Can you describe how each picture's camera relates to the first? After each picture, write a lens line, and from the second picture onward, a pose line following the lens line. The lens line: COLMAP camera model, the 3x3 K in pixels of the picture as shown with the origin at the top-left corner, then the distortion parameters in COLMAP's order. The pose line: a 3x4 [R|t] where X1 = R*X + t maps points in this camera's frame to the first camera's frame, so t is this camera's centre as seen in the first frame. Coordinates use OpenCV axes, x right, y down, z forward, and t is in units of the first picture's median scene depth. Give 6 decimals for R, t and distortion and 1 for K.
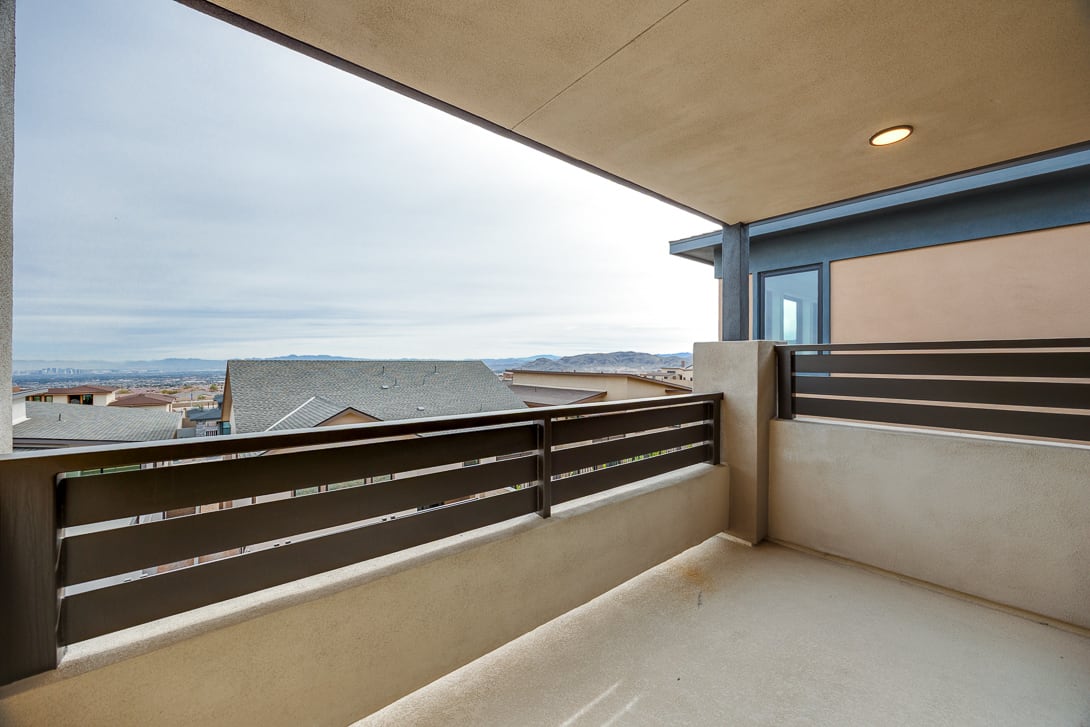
lens RADIAL K [[435.9, 0, 545.2], [0, 435.9, 353.9], [0, 0, 1]] dist [-0.006859, -0.000449]
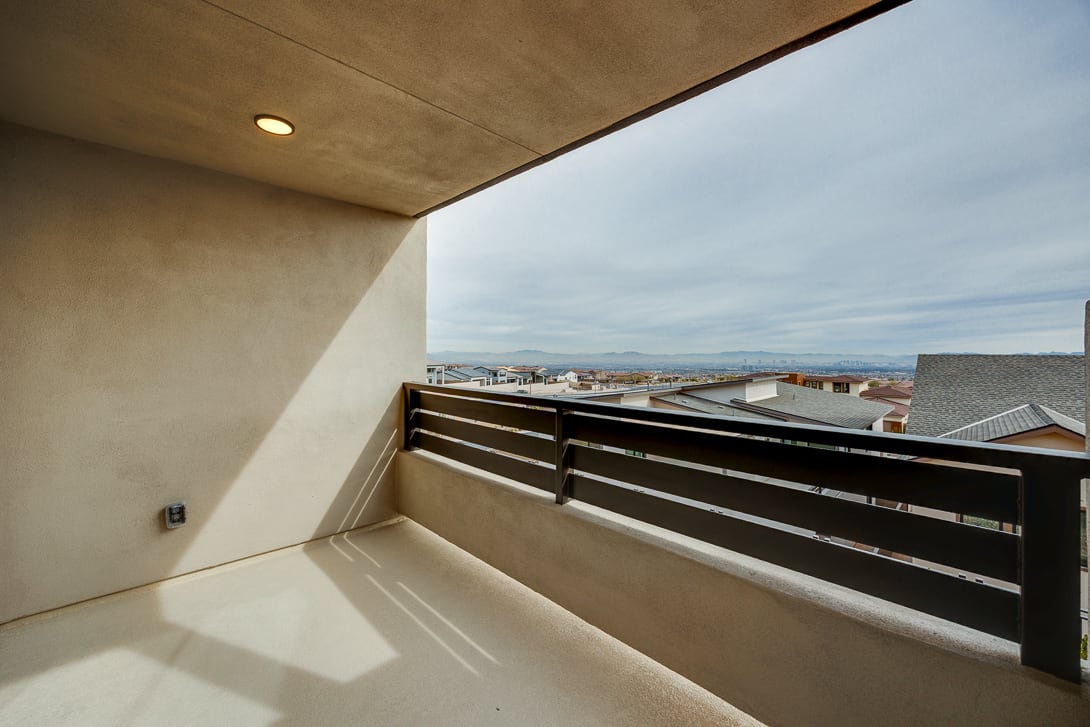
lens RADIAL K [[435.9, 0, 537.5], [0, 435.9, 346.6], [0, 0, 1]] dist [-0.006859, -0.000449]
pose [[0.048397, -0.015581, -0.998707, 0.172431], [0.011283, 0.999823, -0.015052, 0.002392], [0.998764, -0.010540, 0.048564, 0.148171]]
